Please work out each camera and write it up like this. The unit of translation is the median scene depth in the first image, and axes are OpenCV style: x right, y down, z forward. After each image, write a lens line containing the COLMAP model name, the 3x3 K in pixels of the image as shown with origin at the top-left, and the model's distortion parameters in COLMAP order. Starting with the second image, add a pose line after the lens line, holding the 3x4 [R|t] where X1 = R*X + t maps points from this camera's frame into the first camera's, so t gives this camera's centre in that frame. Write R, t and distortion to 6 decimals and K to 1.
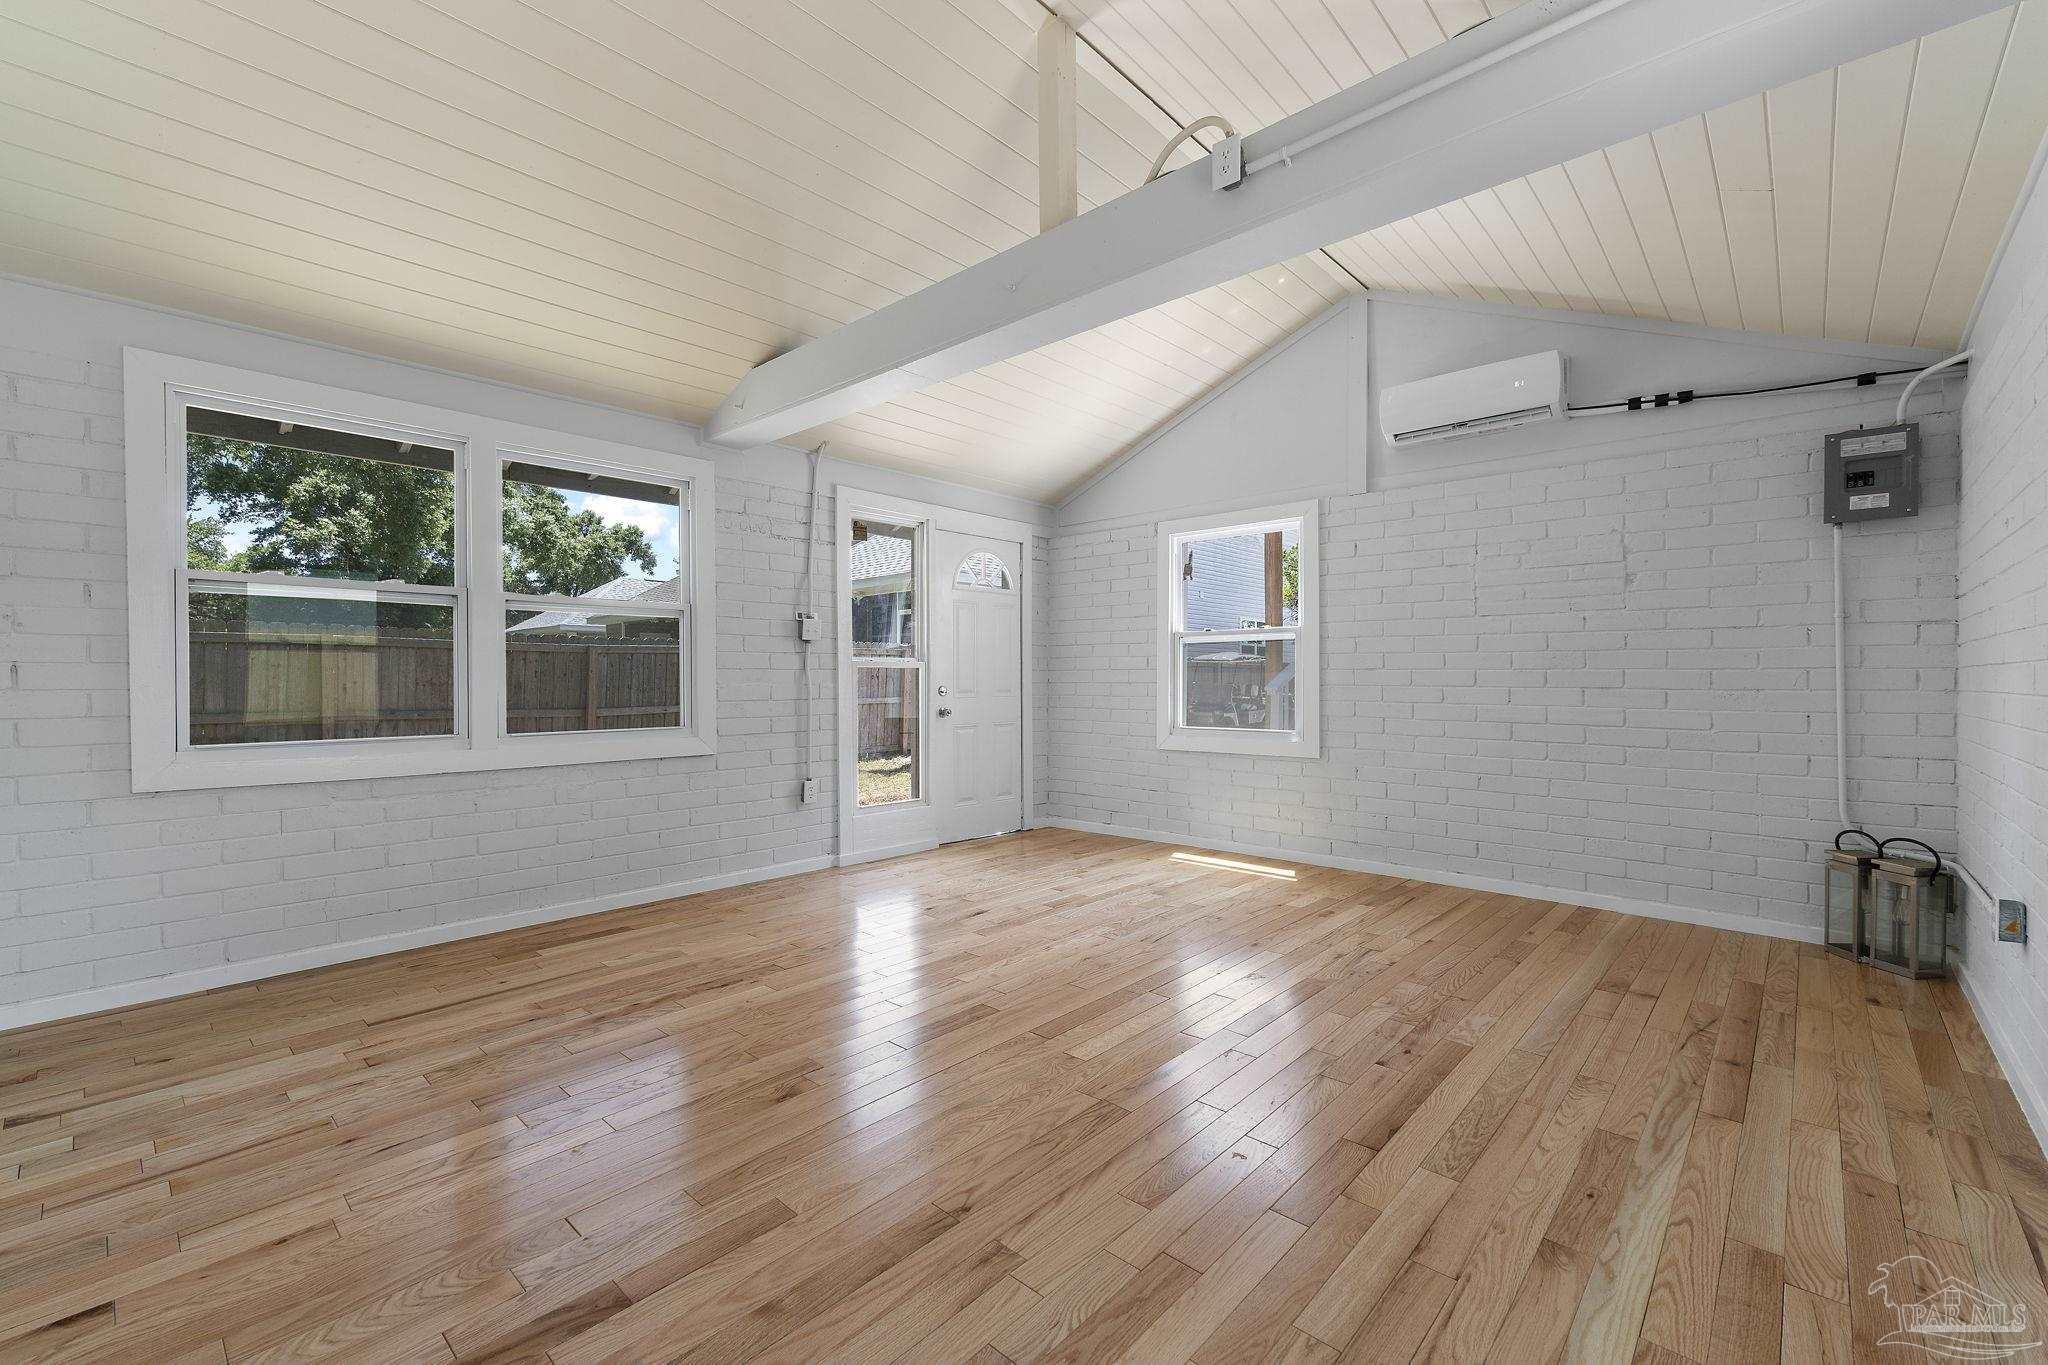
lens RADIAL K [[846.4, 0, 1024.7], [0, 846.4, 681.6], [0, 0, 1]] dist [-0.002133, -0.000050]
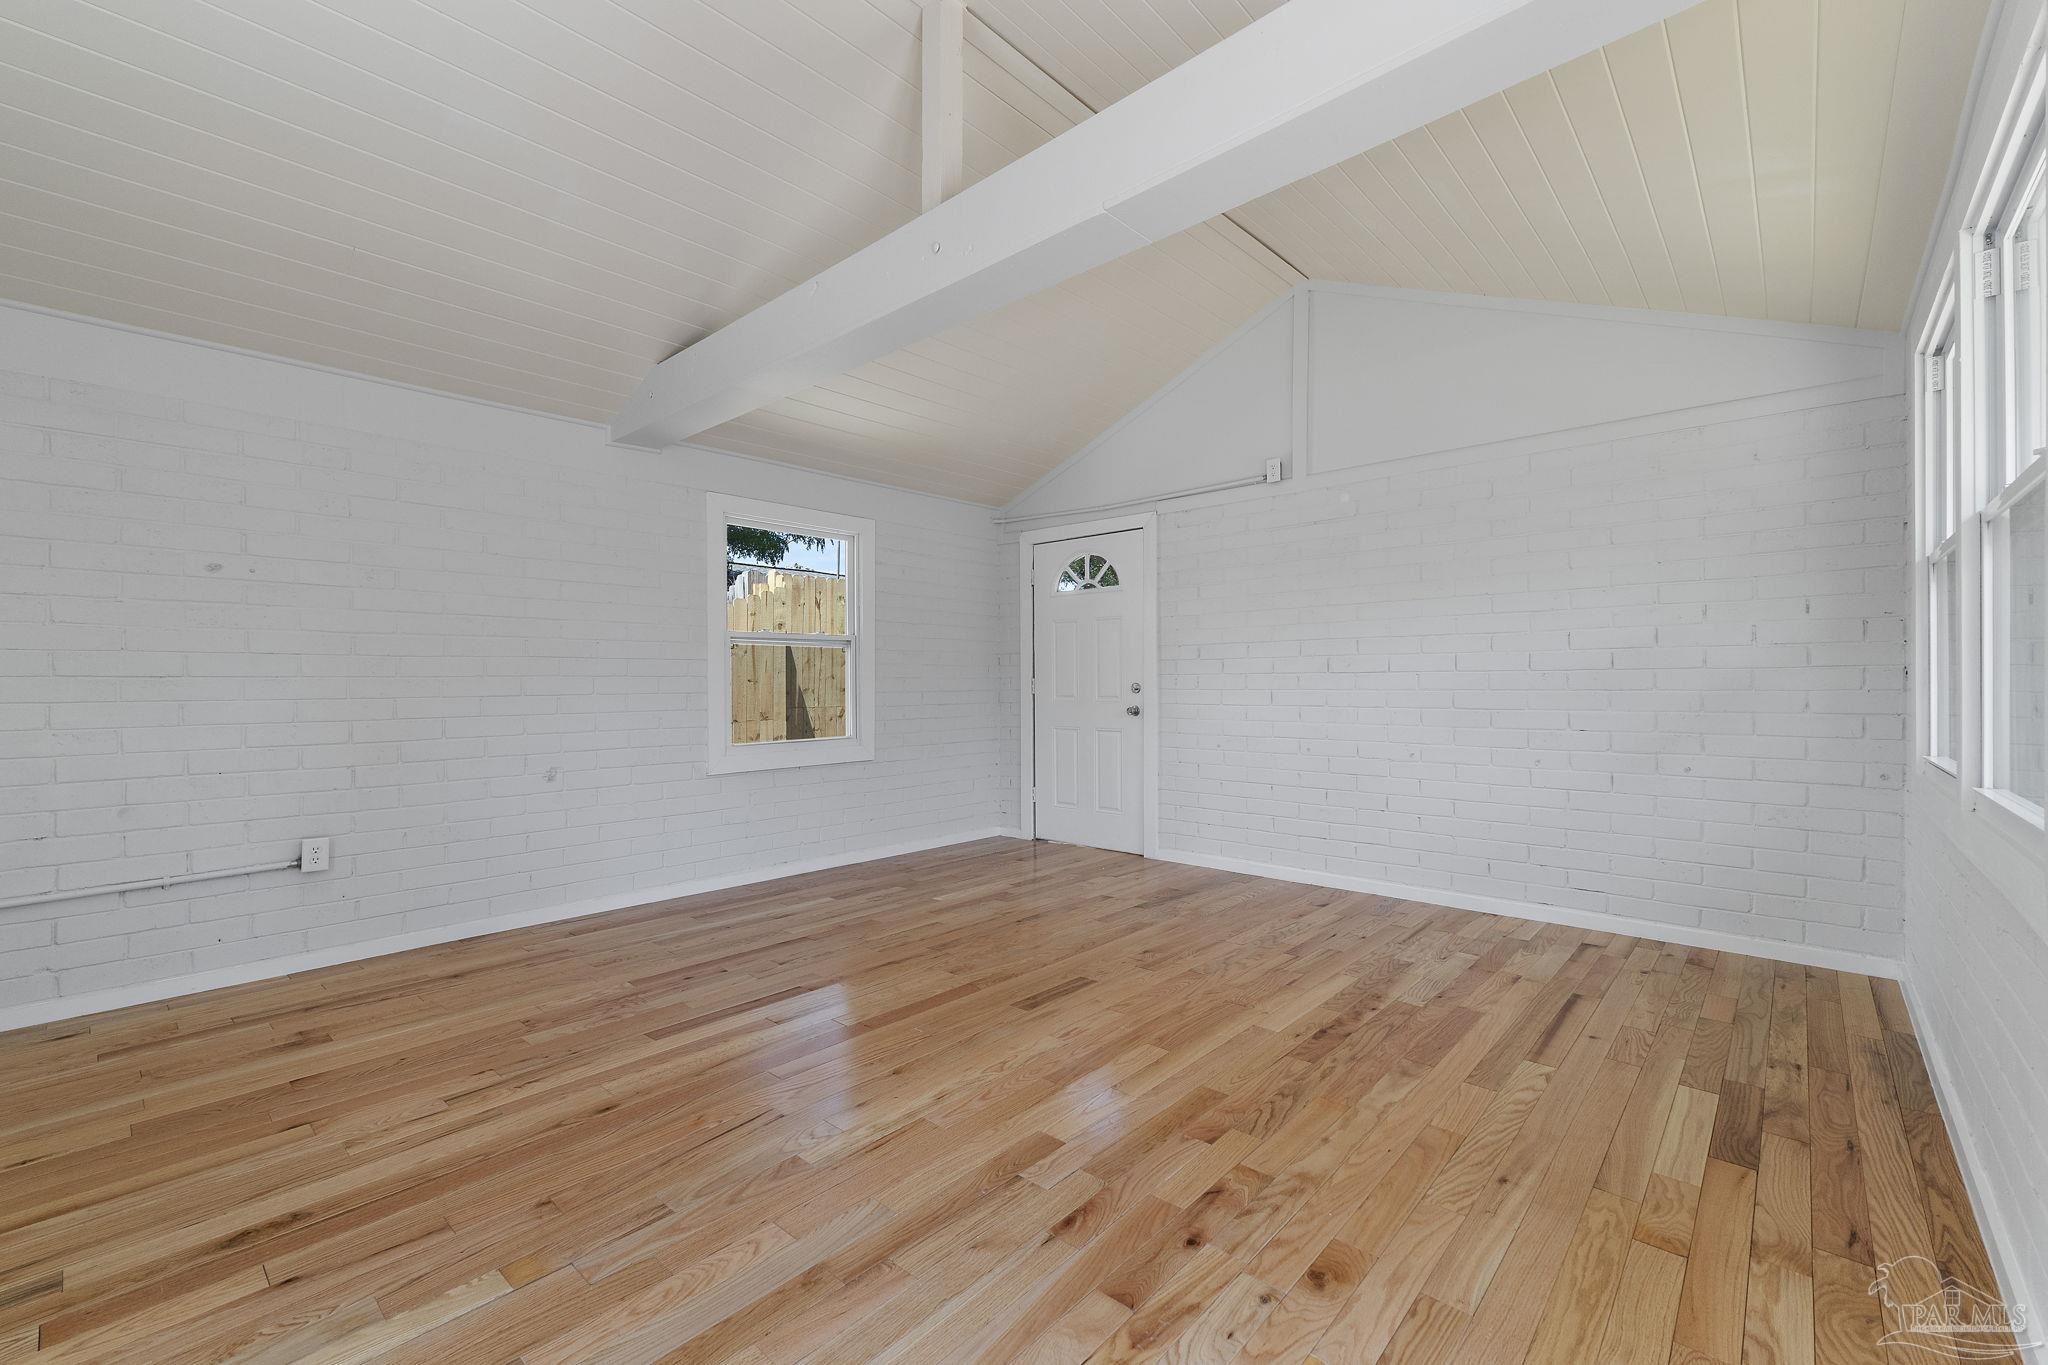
lens RADIAL K [[846.4, 0, 1023.2], [0, 846.4, 681.9], [0, 0, 1]] dist [-0.002133, -0.000050]
pose [[-0.999973, 0.004410, -0.005880, -0.043805], [0.004399, 0.999989, 0.001799, -0.008685], [0.005887, 0.001774, -0.999981, 2.060654]]
